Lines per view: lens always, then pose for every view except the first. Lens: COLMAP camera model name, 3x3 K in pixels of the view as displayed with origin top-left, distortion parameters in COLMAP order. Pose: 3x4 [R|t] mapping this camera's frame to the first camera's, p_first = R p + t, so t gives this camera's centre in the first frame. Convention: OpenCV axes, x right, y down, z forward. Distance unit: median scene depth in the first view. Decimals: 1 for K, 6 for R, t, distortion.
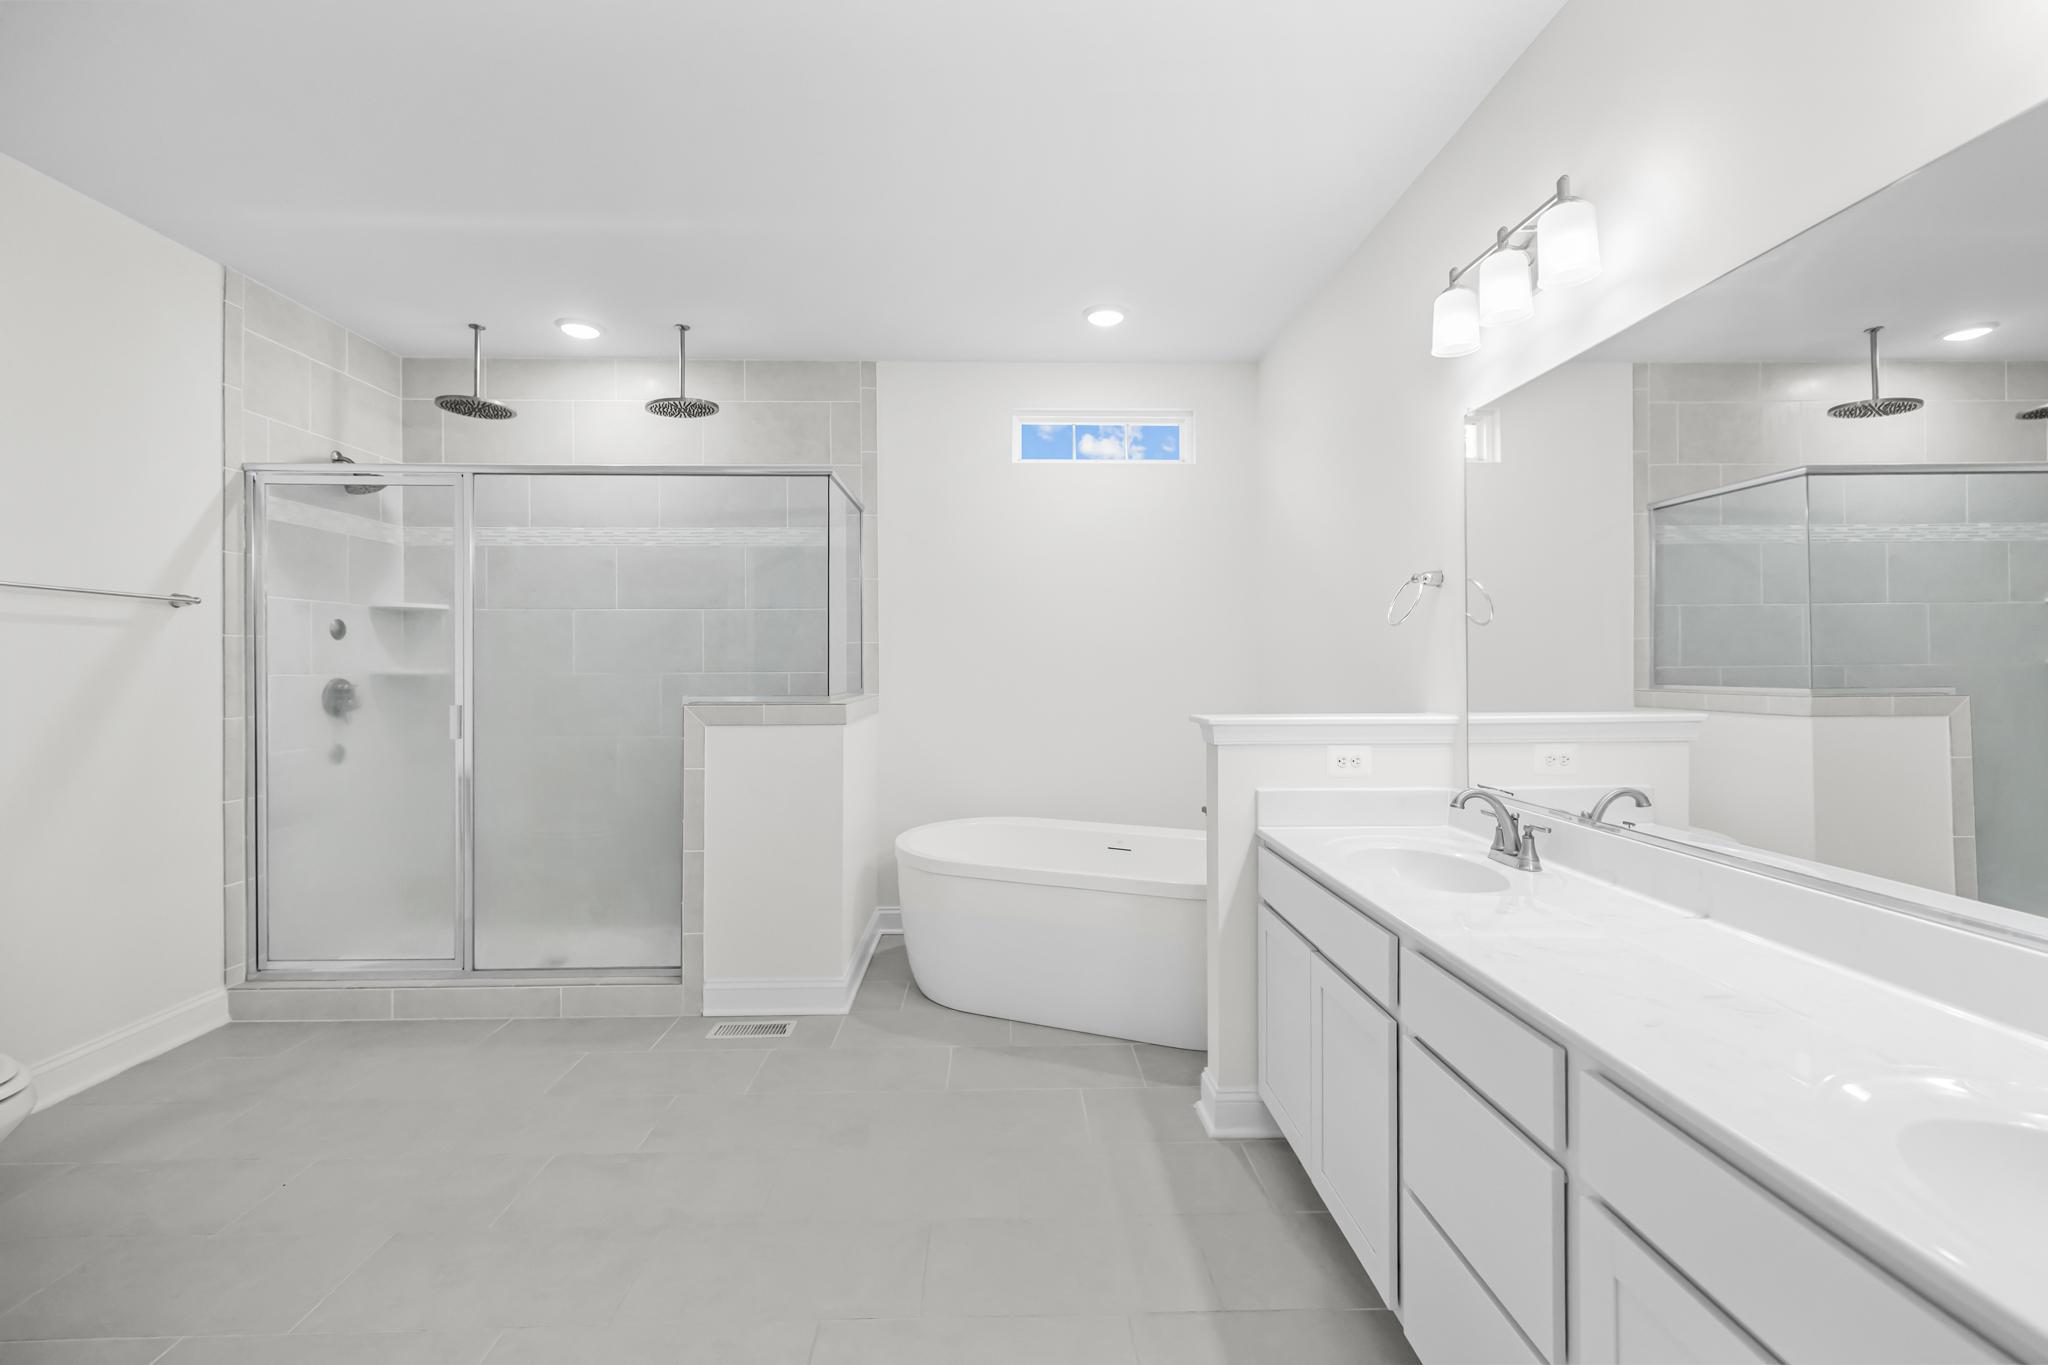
lens RADIAL K [[870.5, 0, 1025.9], [0, 870.5, 670.6], [0, 0, 1]] dist [0.001053, -0.001457]
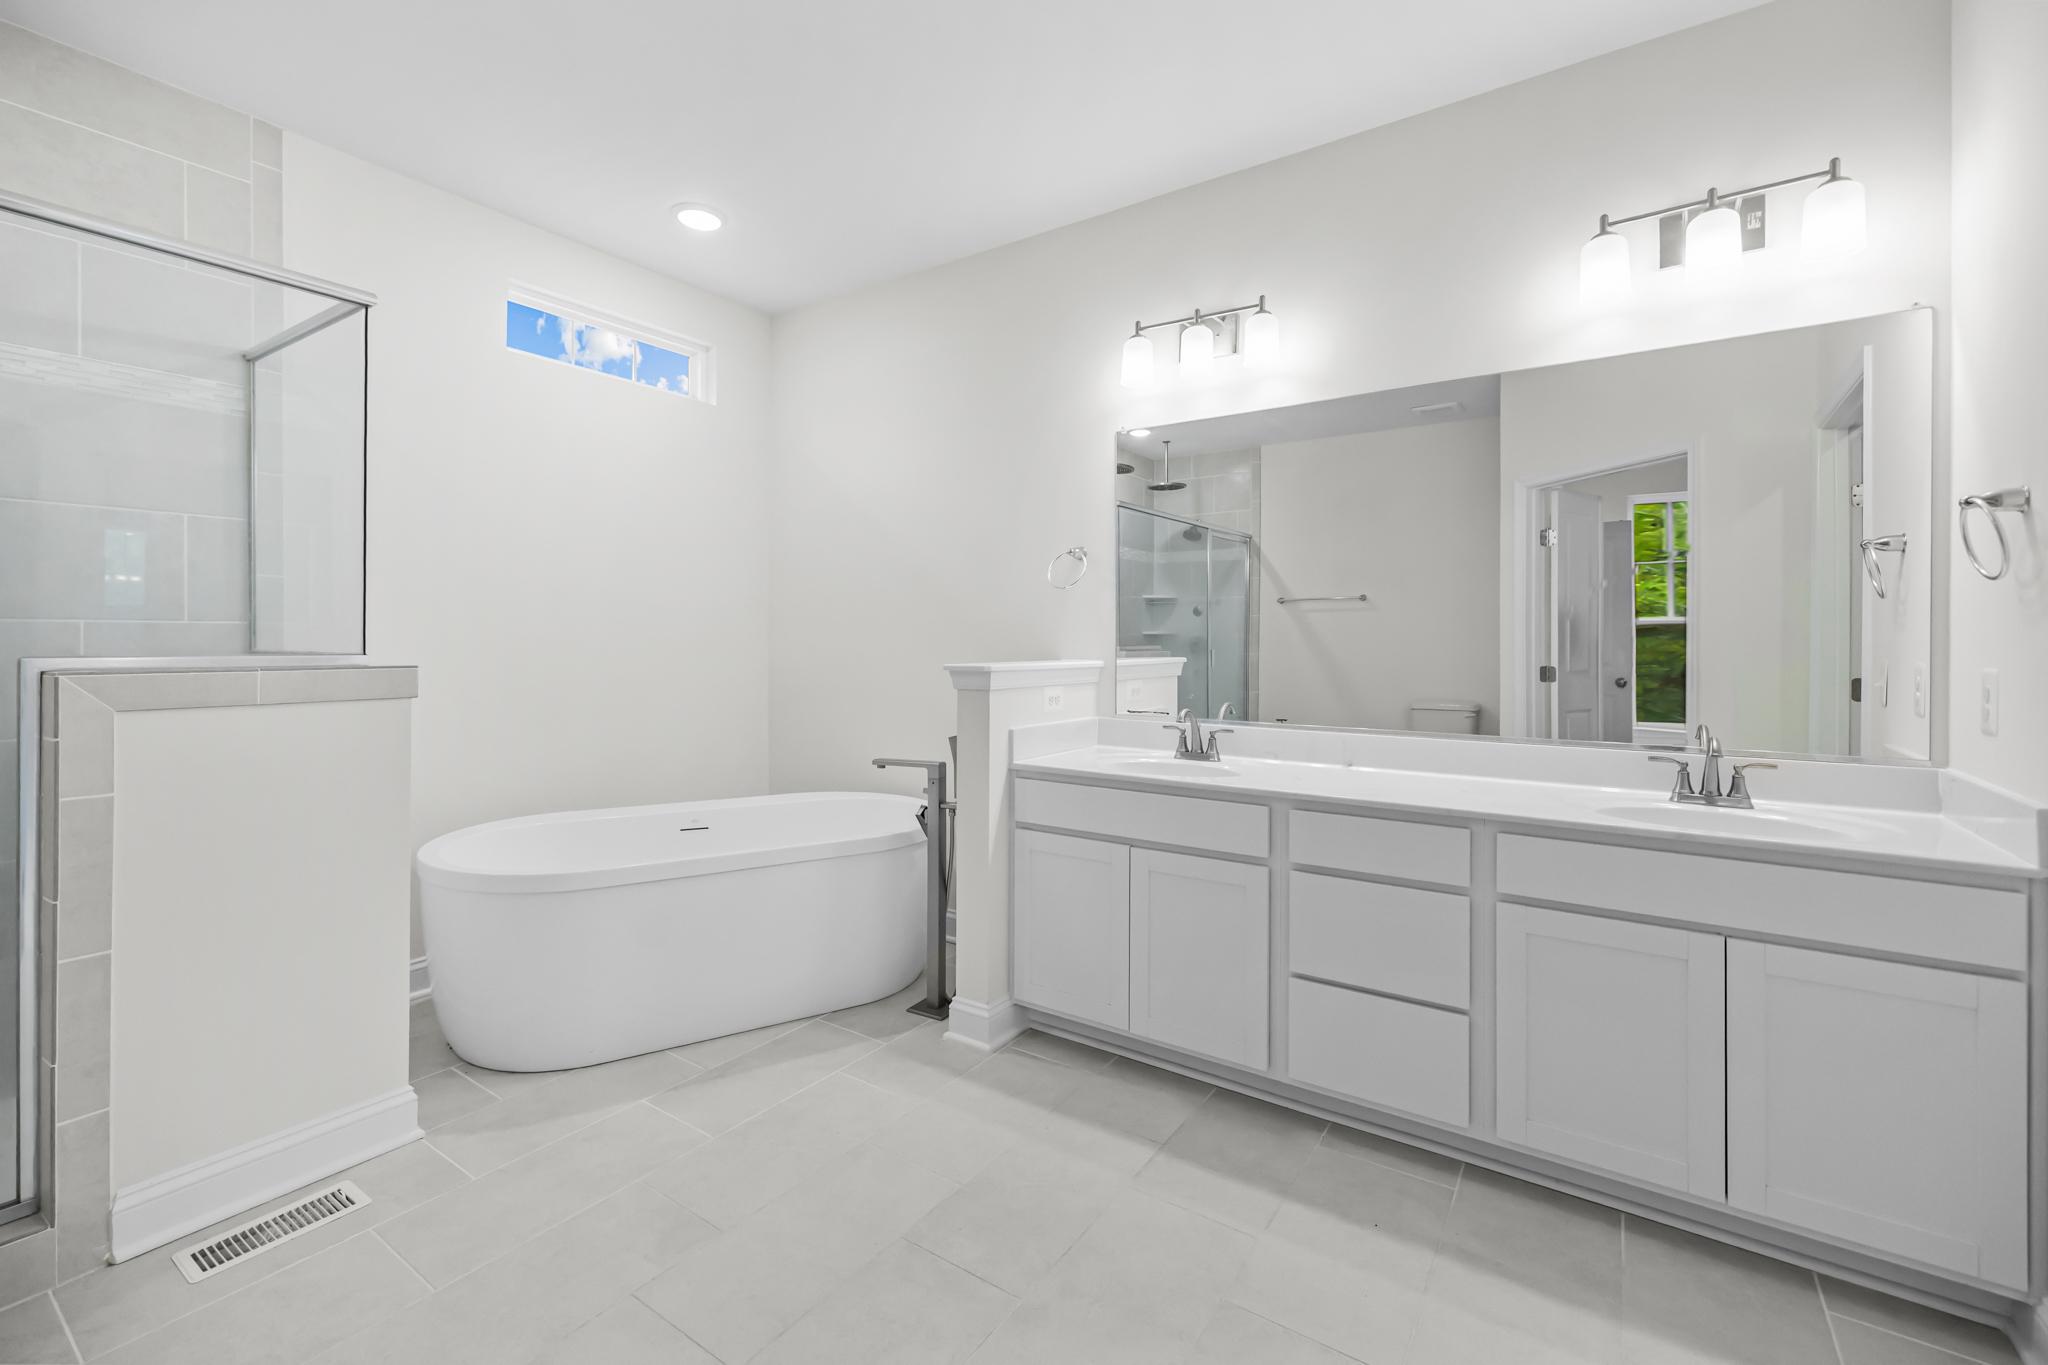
lens RADIAL K [[870.5, 0, 1017.3], [0, 870.5, 657.1], [0, 0, 1]] dist [0.001053, -0.001457]
pose [[0.584826, -0.008593, 0.811113, -0.557255], [-0.000834, 0.999937, 0.011195, 0.027780], [-0.811159, -0.007224, 0.584782, 0.296514]]
